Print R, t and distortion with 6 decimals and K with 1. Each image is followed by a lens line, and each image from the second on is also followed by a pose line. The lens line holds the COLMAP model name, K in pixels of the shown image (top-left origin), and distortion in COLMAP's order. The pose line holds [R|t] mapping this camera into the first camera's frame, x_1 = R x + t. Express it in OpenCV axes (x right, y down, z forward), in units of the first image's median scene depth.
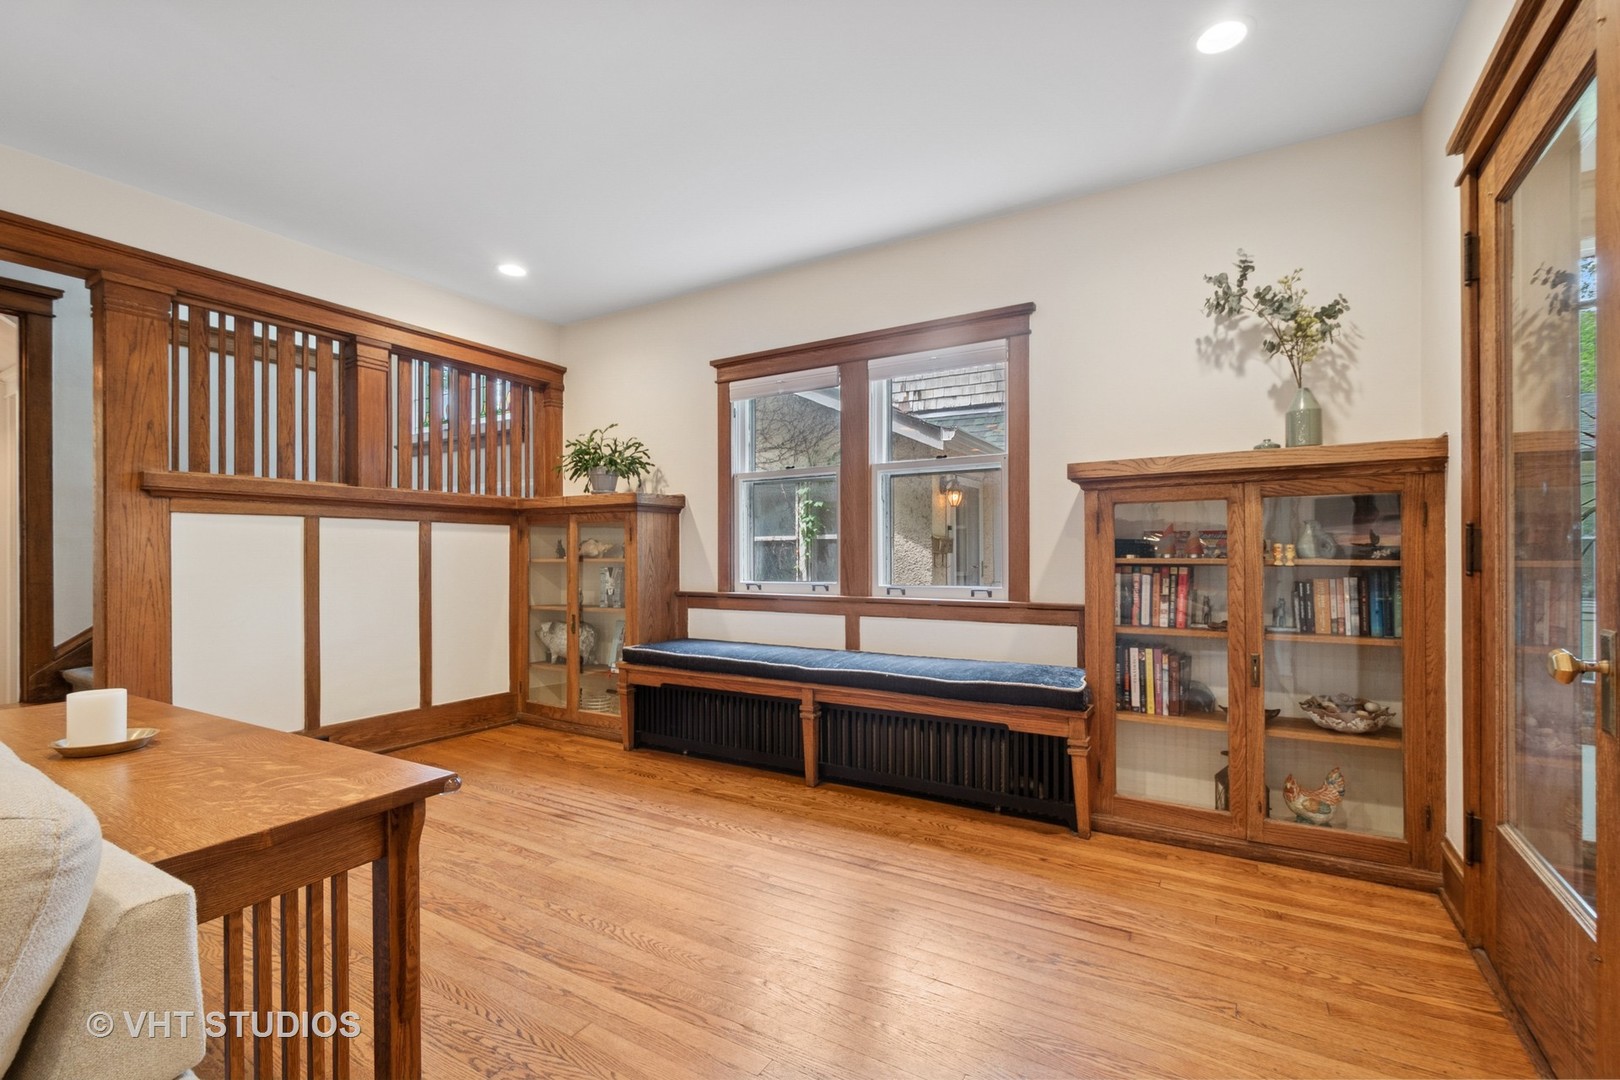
lens RADIAL K [[723.6, 0, 817.2], [0, 723.6, 544.8], [0, 0, 1]] dist [0.001705, -0.000110]
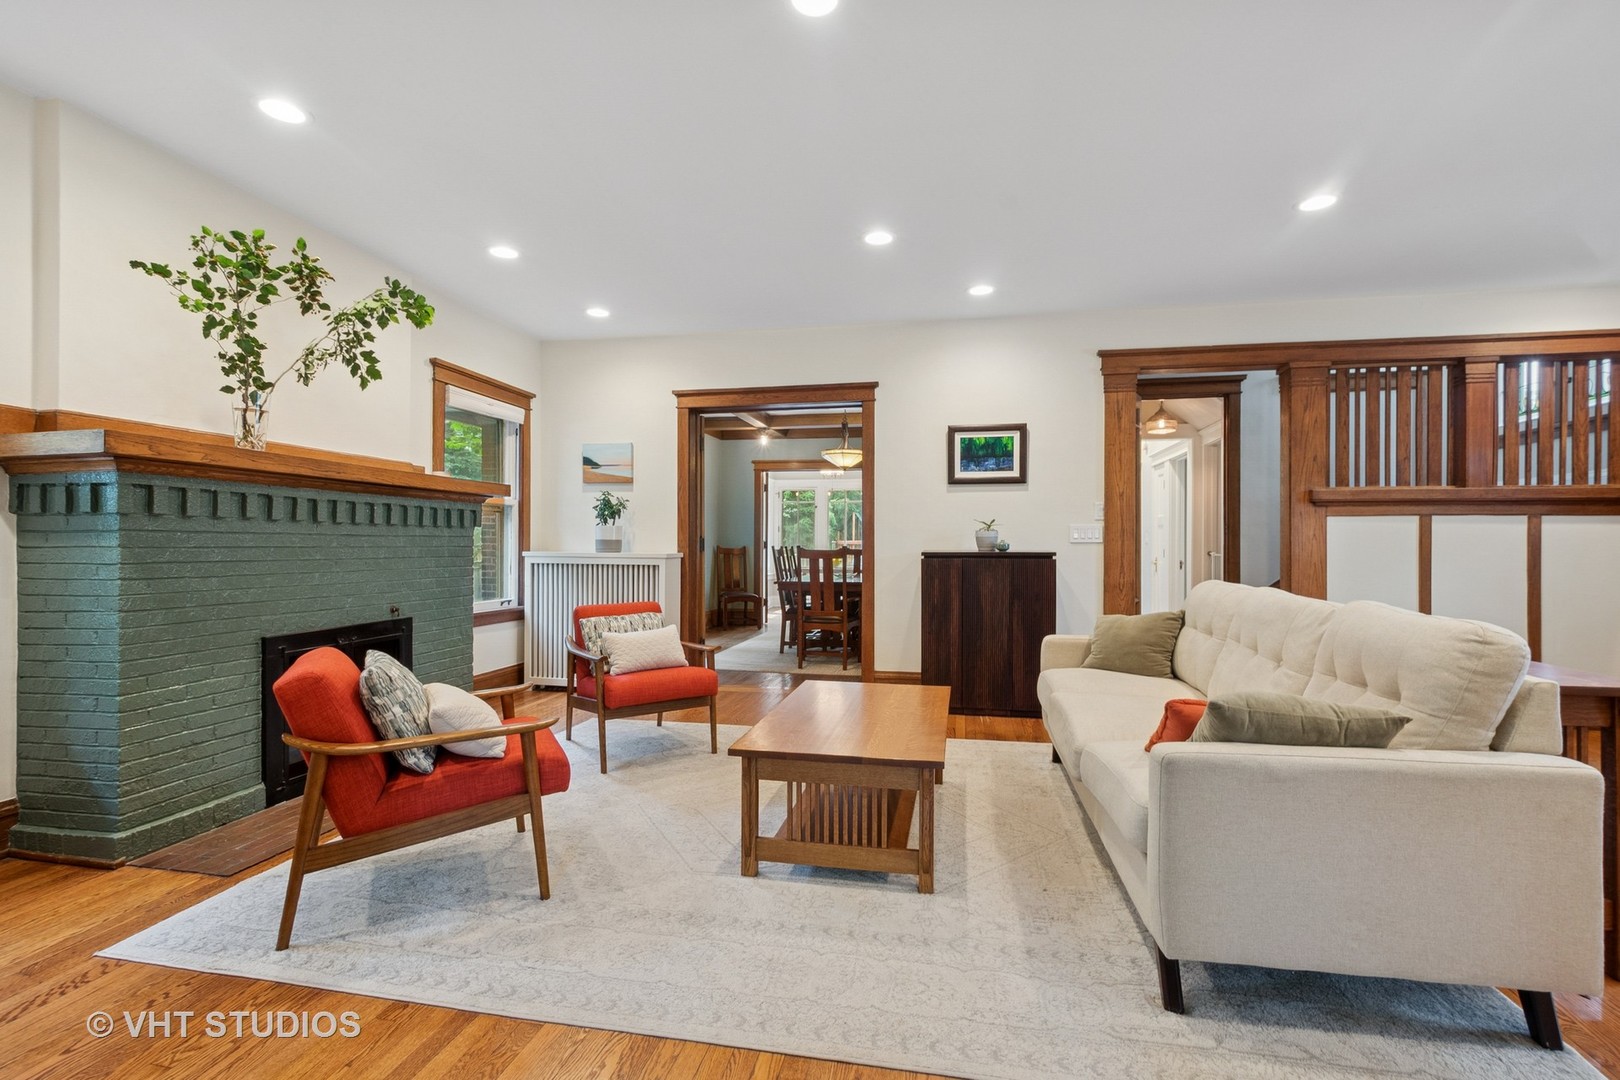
lens RADIAL K [[723.6, 0, 821.2], [0, 723.6, 542.4], [0, 0, 1]] dist [0.001705, -0.000110]
pose [[0.348332, -0.016054, -0.937234, 0.084378], [0.005503, 0.999871, -0.015082, 0.018687], [0.937355, 0.000096, 0.348376, -0.360817]]
